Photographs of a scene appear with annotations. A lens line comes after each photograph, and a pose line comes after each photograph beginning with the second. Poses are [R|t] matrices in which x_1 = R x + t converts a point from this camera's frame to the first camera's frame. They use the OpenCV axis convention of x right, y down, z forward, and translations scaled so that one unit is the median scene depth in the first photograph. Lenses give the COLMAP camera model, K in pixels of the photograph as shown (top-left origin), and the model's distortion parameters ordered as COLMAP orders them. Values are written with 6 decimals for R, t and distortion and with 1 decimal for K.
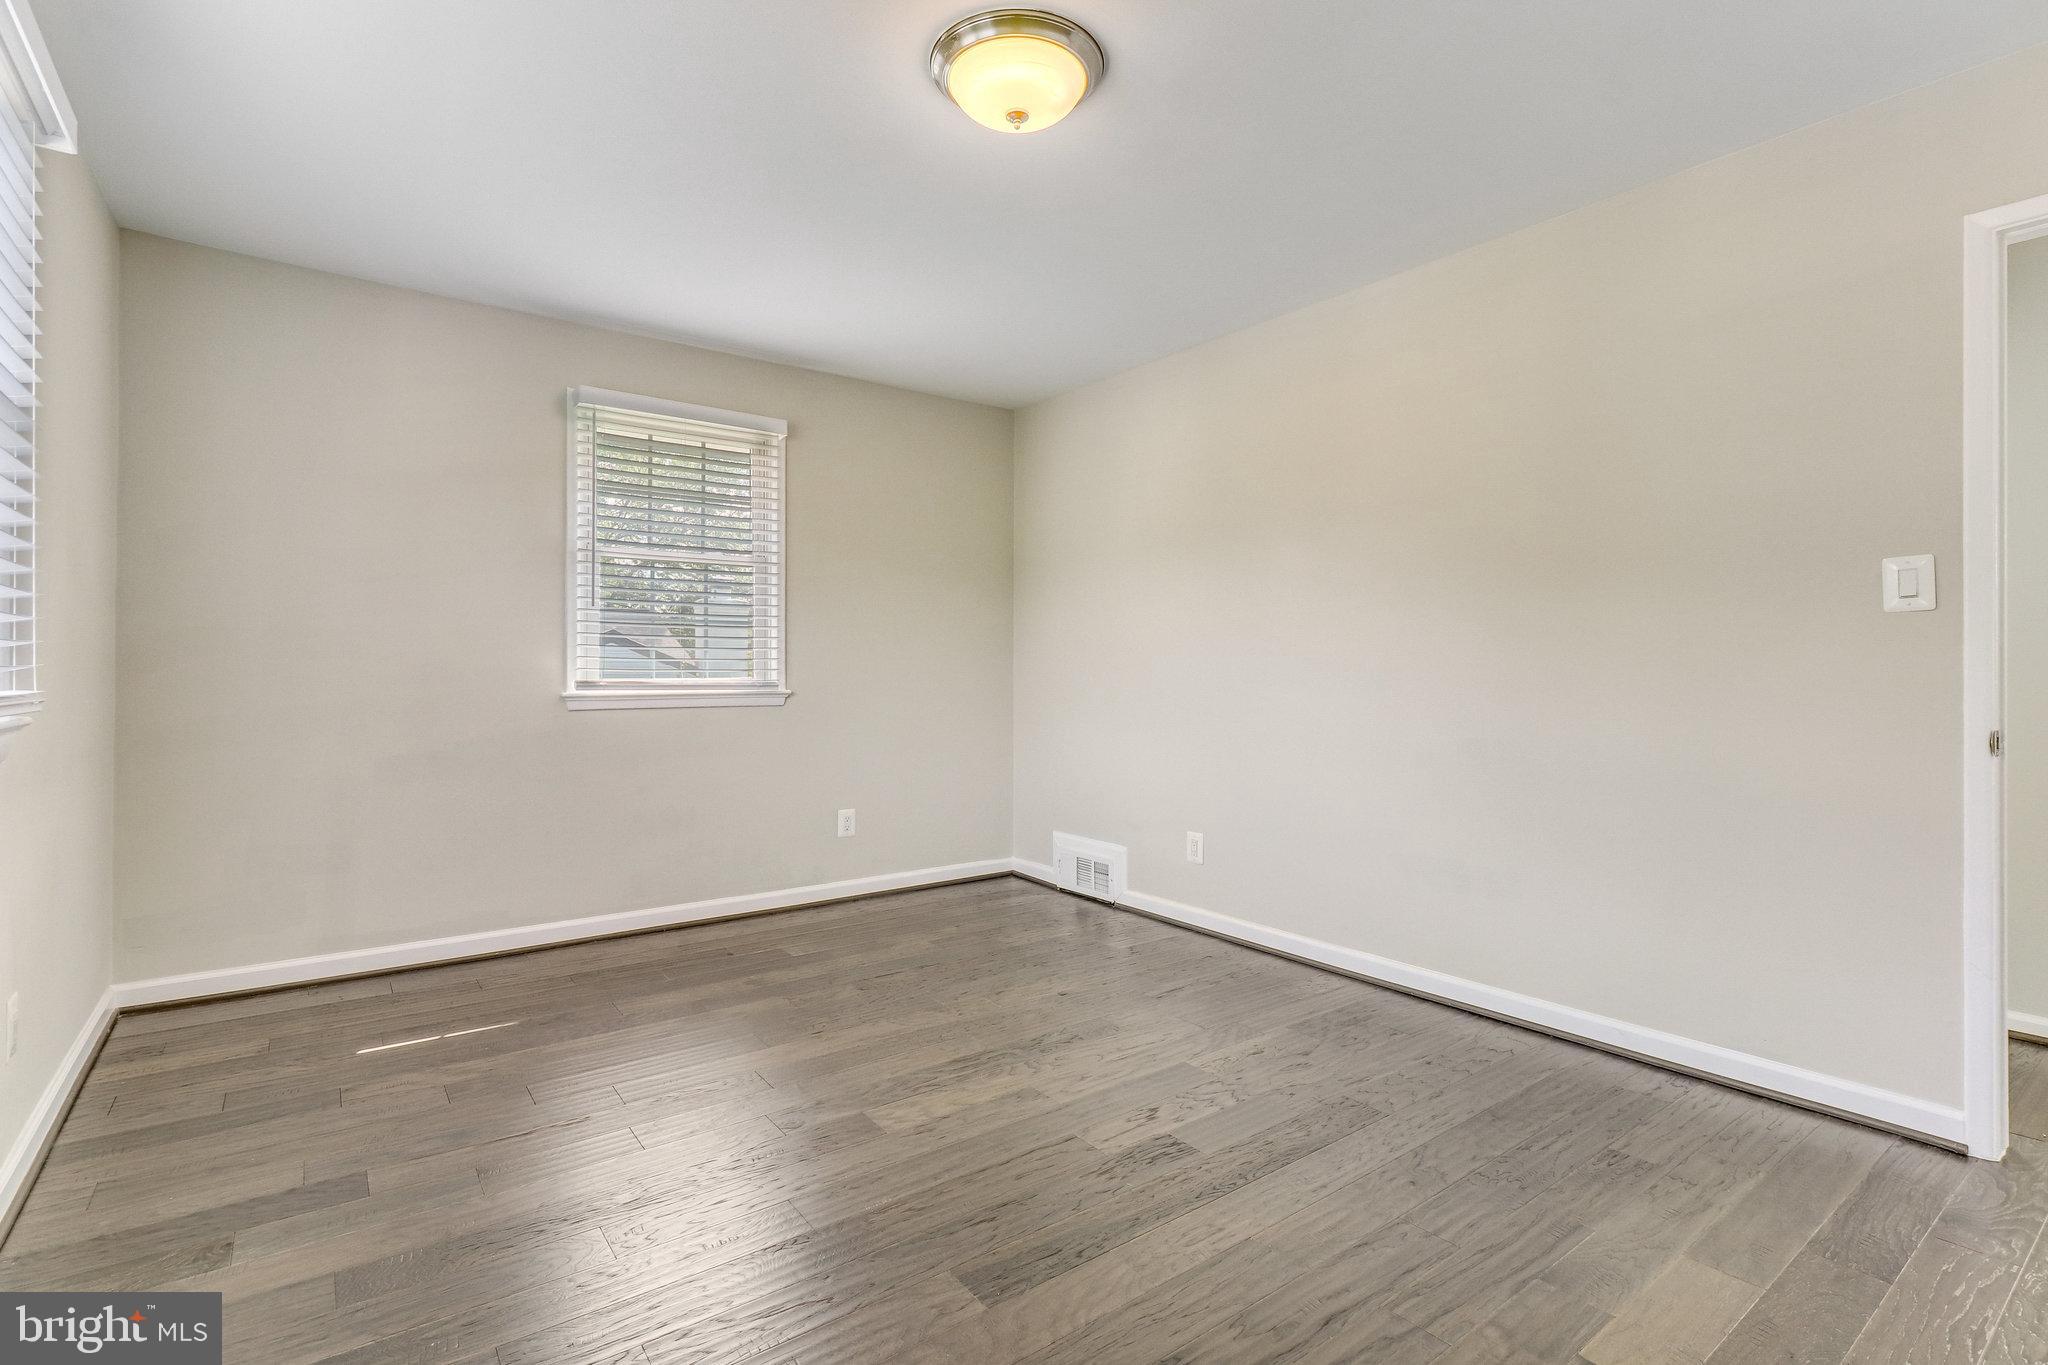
lens RADIAL K [[951.7, 0, 1015.9], [0, 951.7, 677.9], [0, 0, 1]] dist [-0.012557, -0.000521]
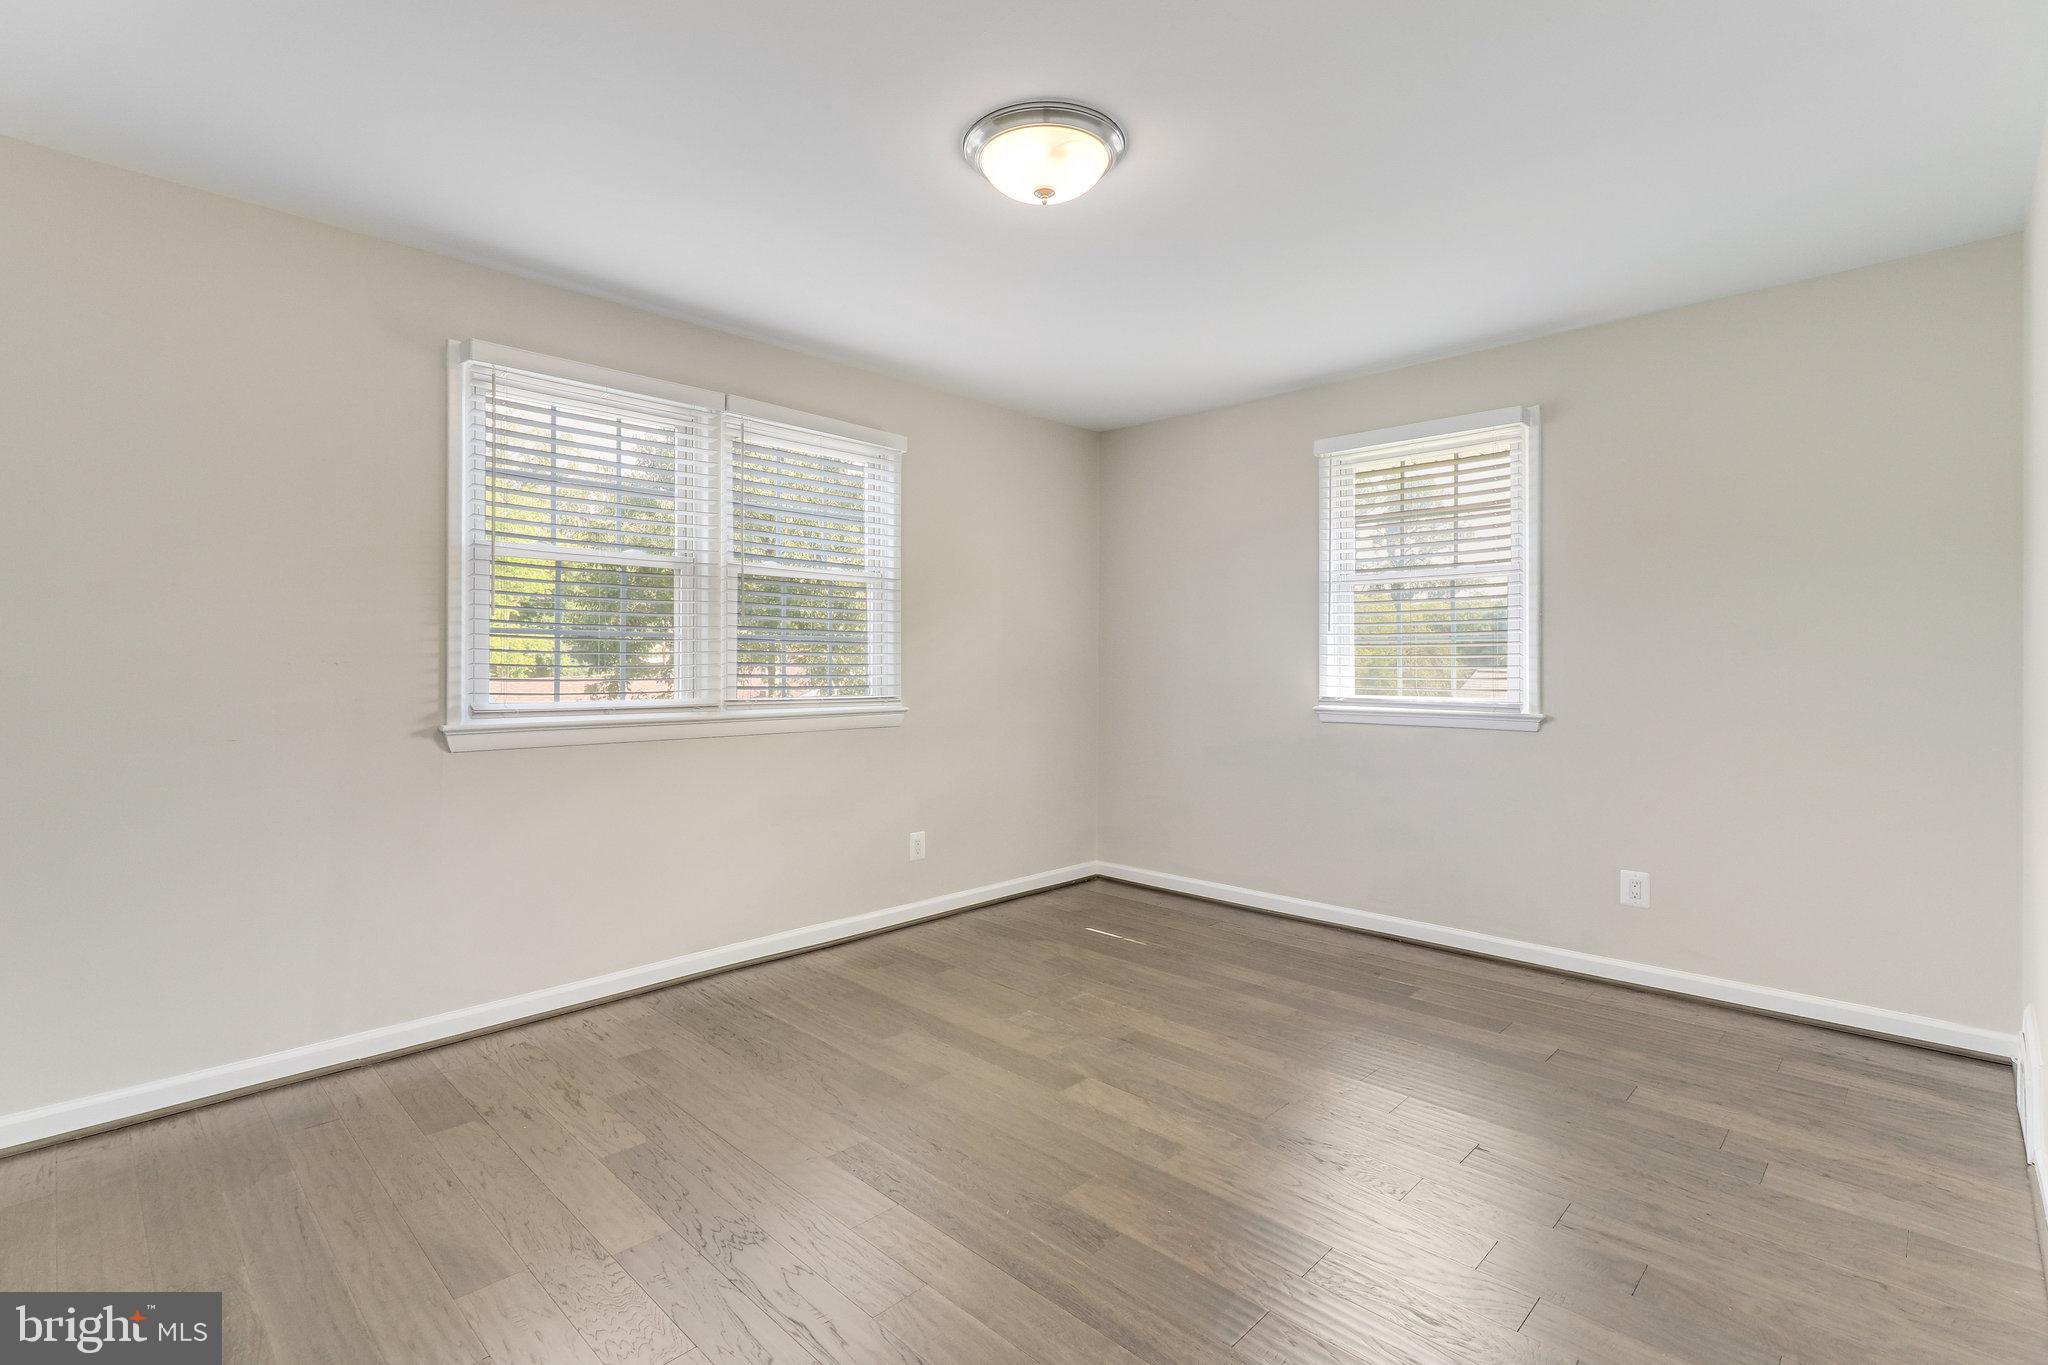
lens RADIAL K [[951.7, 0, 1036.2], [0, 951.7, 679.7], [0, 0, 1]] dist [-0.012557, -0.000521]
pose [[0.157321, 0.015263, -0.987430, 0.619072], [-0.012092, 0.999835, 0.013528, -0.028740], [0.987473, 0.009812, 0.157480, 0.476552]]
